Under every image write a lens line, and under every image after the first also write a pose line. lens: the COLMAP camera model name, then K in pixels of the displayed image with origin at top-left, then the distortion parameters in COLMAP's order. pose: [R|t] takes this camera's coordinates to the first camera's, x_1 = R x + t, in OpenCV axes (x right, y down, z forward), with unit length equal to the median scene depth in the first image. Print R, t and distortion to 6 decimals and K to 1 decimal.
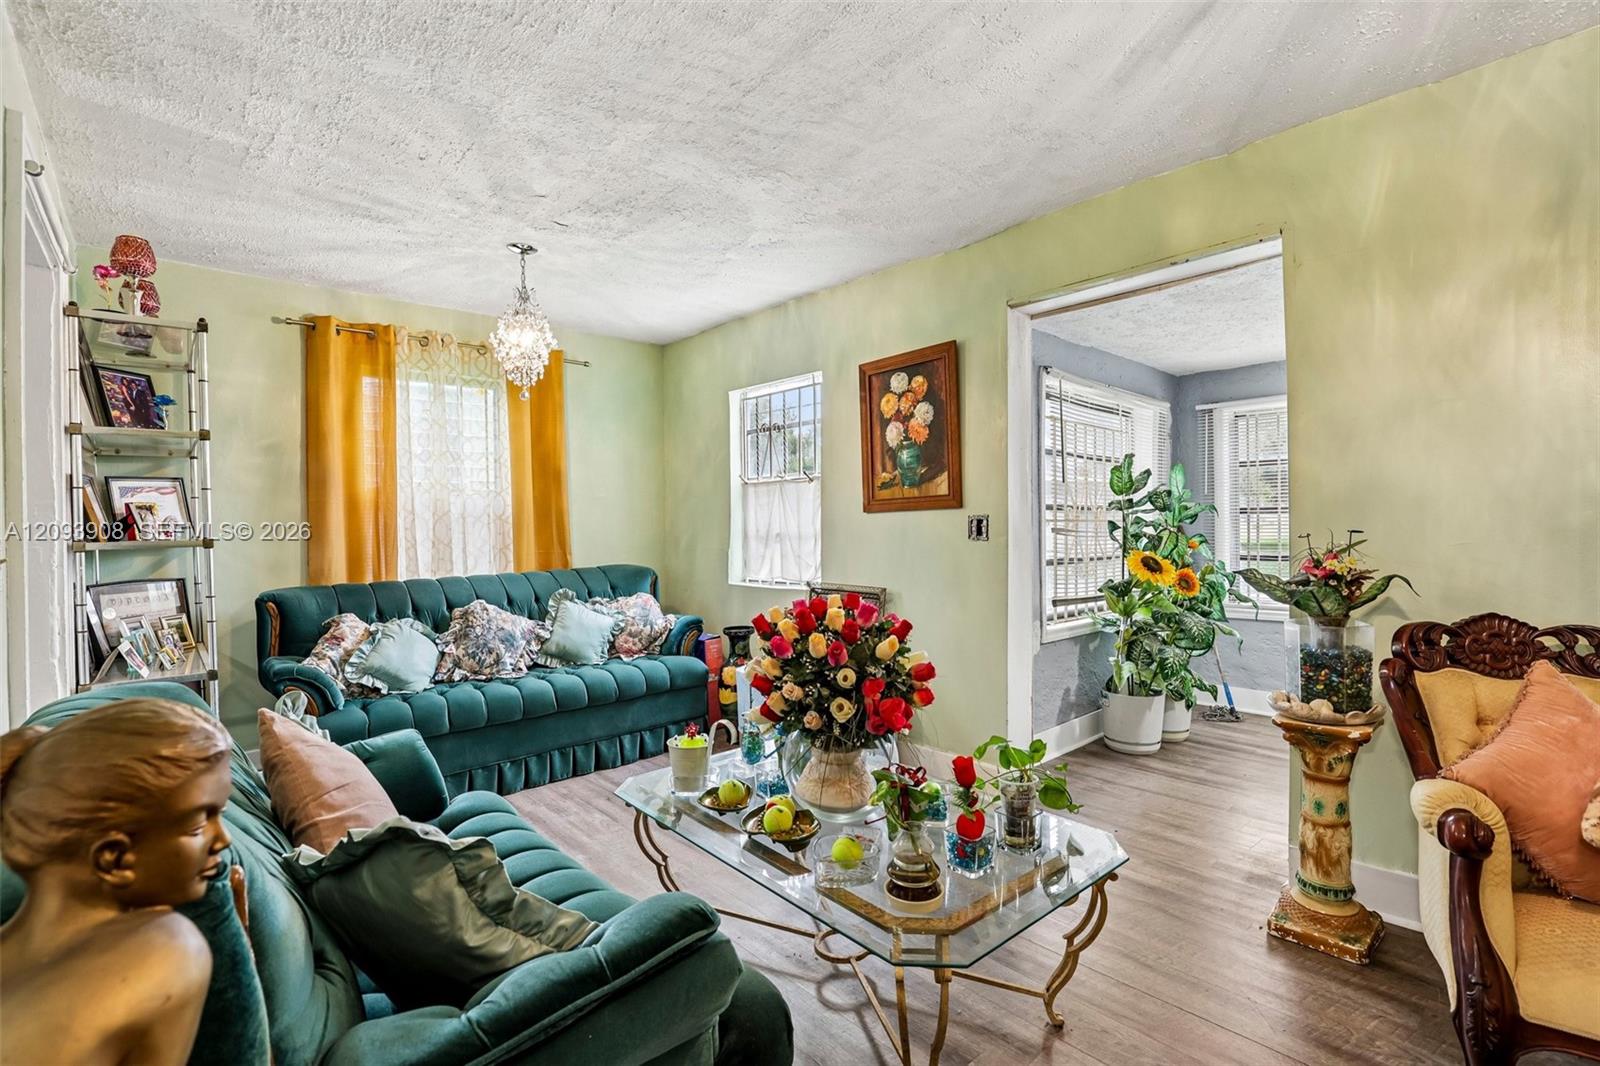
lens RADIAL K [[741.0, 0, 808.2], [0, 741.0, 530.2], [0, 0, 1]] dist [-0.031713, 0.006464]
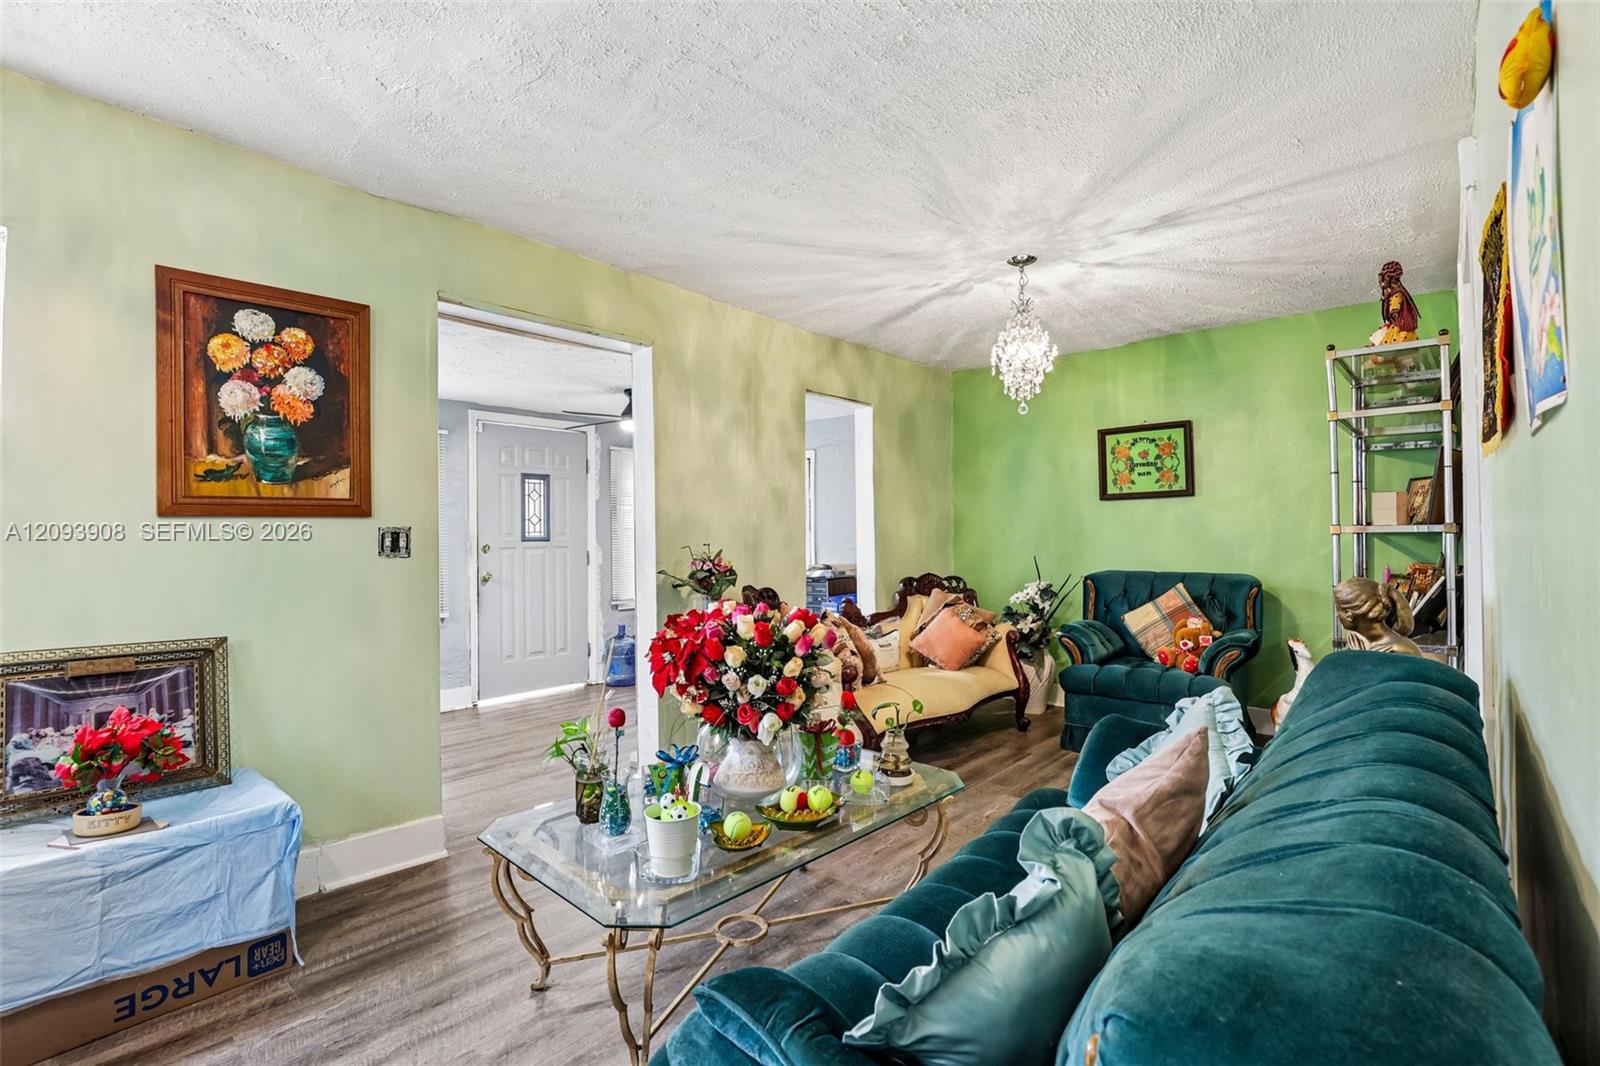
lens RADIAL K [[741.0, 0, 808.2], [0, 741.0, 530.2], [0, 0, 1]] dist [-0.031713, 0.006464]
pose [[-0.128814, 0.024733, 0.991360, -0.600546], [0.009657, 0.999673, -0.023686, 0.006547], [-0.991622, 0.006523, -0.129010, 0.600640]]
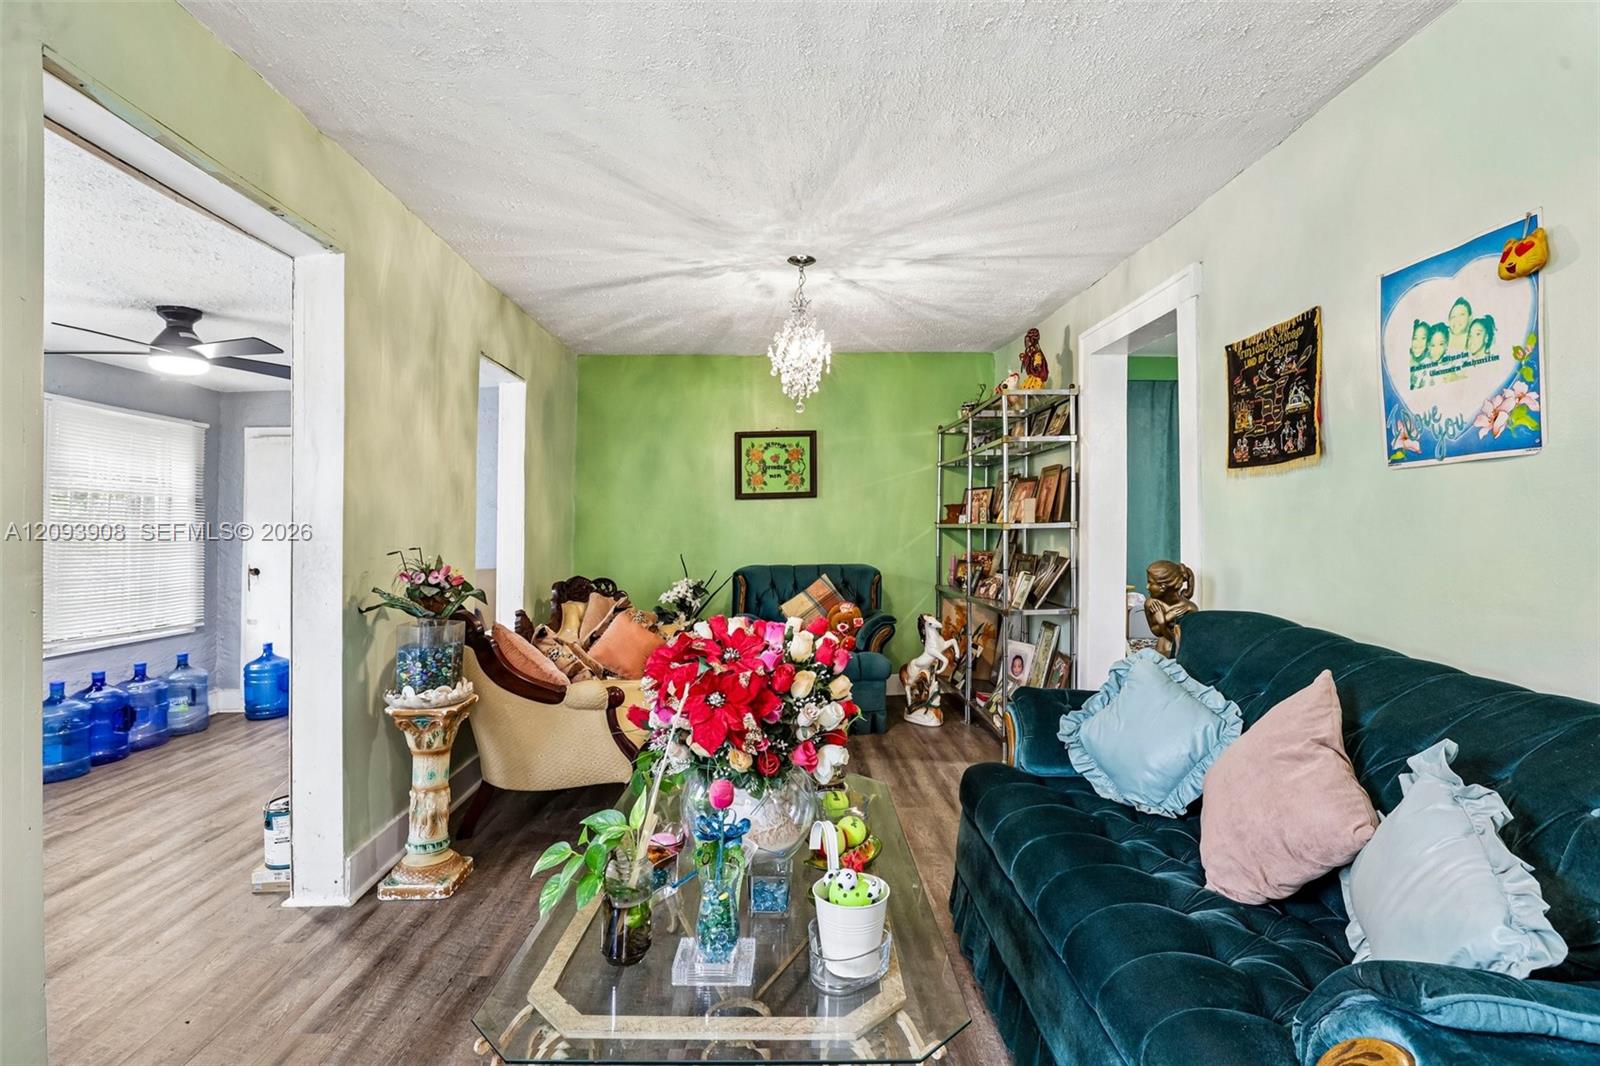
lens RADIAL K [[741.0, 0, 808.2], [0, 741.0, 530.2], [0, 0, 1]] dist [-0.031713, 0.006464]
pose [[-0.775340, 0.026087, 0.631005, -0.319954], [0.027622, 0.999591, -0.007385, -0.001694], [-0.630939, 0.011703, -0.775744, 0.934319]]
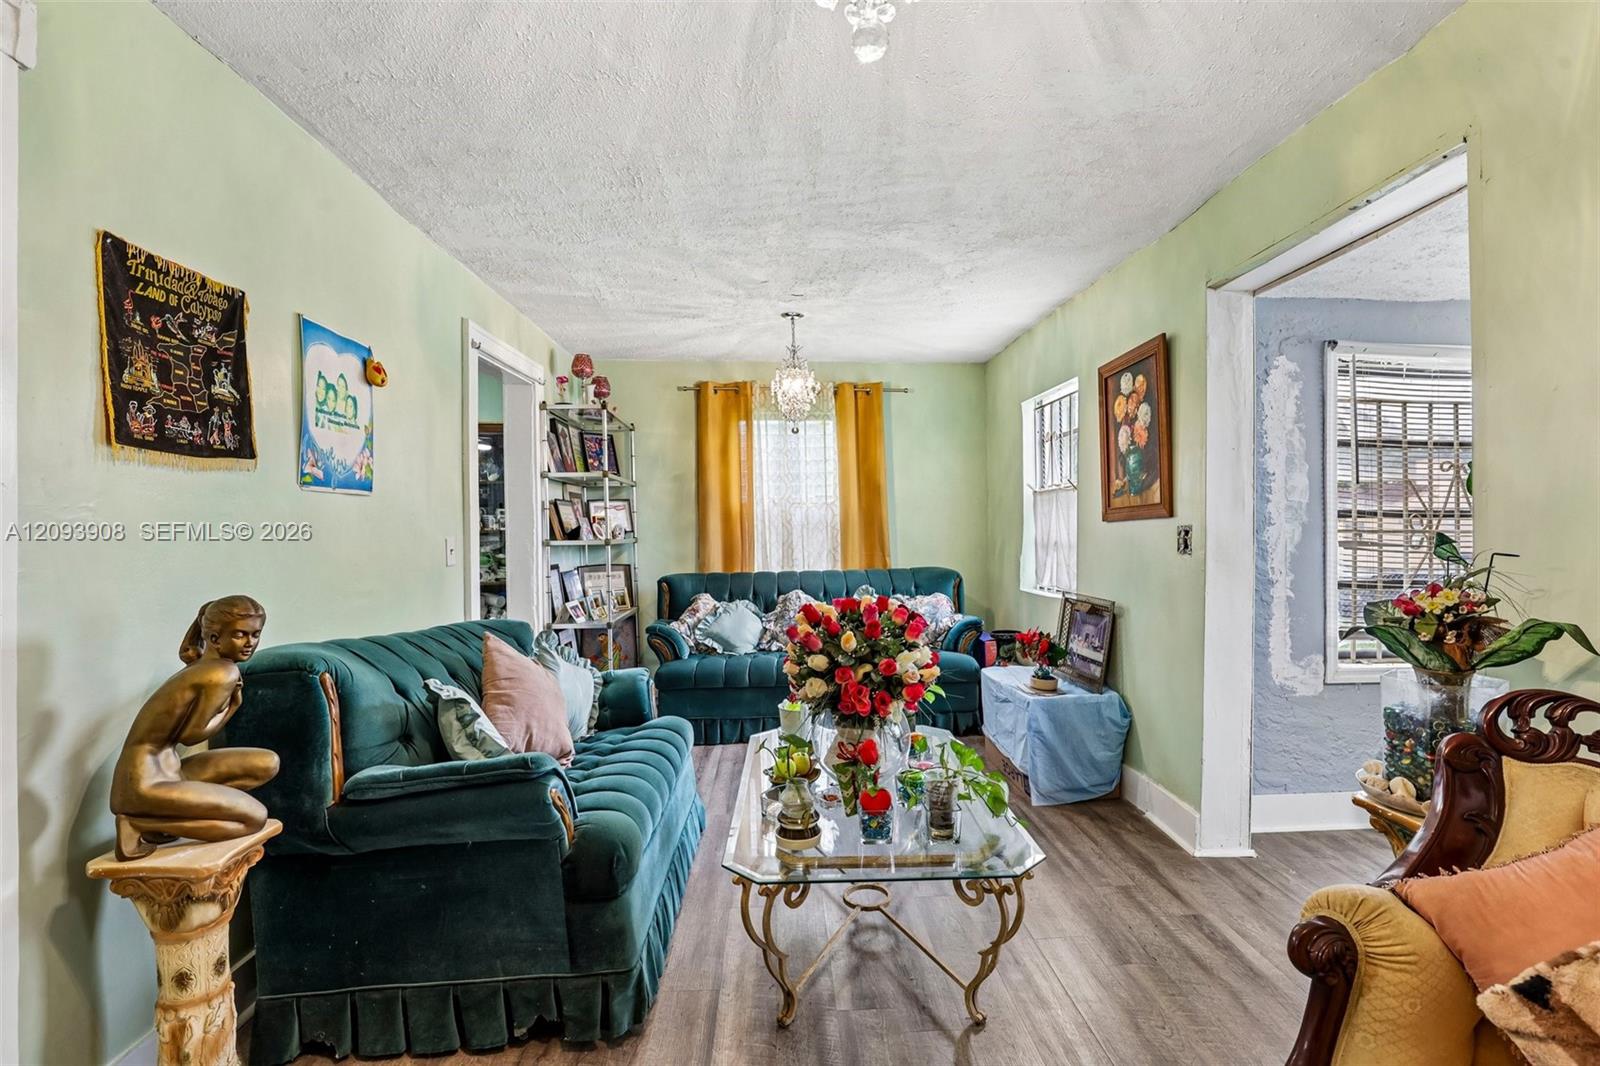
lens RADIAL K [[741.0, 0, 808.2], [0, 741.0, 530.2], [0, 0, 1]] dist [-0.031713, 0.006464]
pose [[0.776494, 0.007824, -0.630076, 0.406532], [-0.009841, 0.999952, 0.000290, -0.009650], [0.630047, 0.005975, 0.776534, 0.020847]]
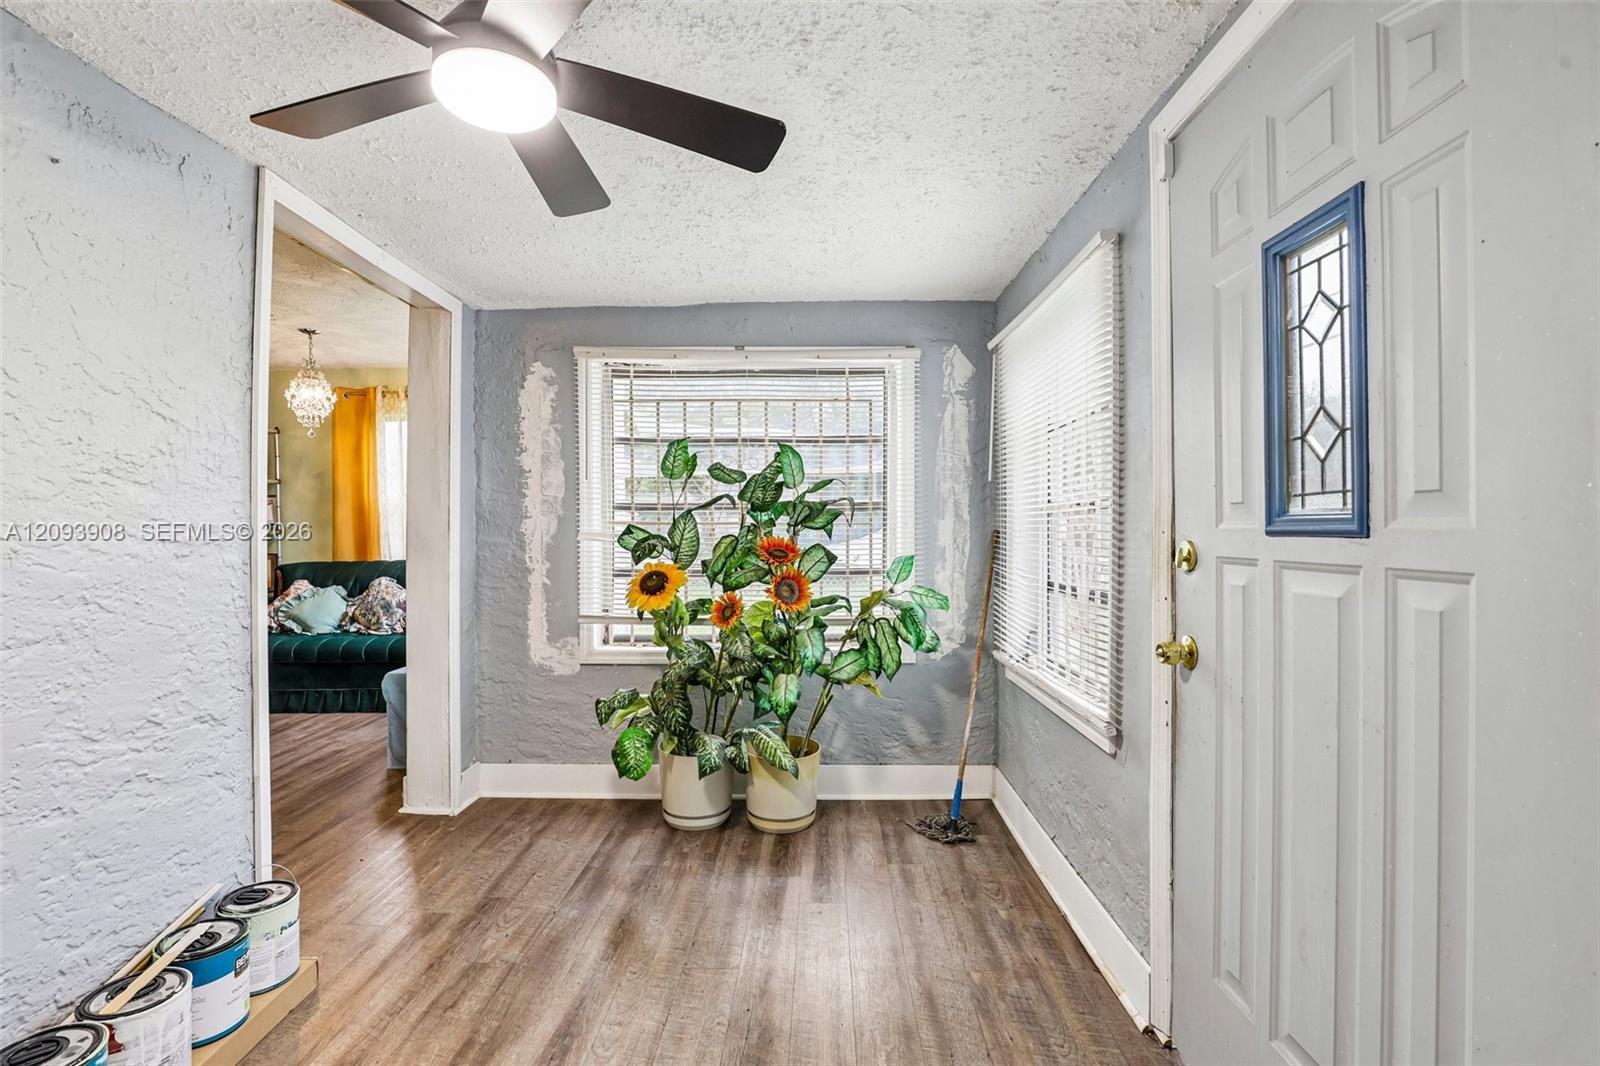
lens RADIAL K [[741.0, 0, 808.2], [0, 741.0, 530.2], [0, 0, 1]] dist [-0.031713, 0.006464]
pose [[0.730597, 0.014101, -0.682664, 1.190992], [-0.007840, 0.999894, 0.012264, -0.019244], [0.682764, -0.003608, 0.730630, 0.581851]]
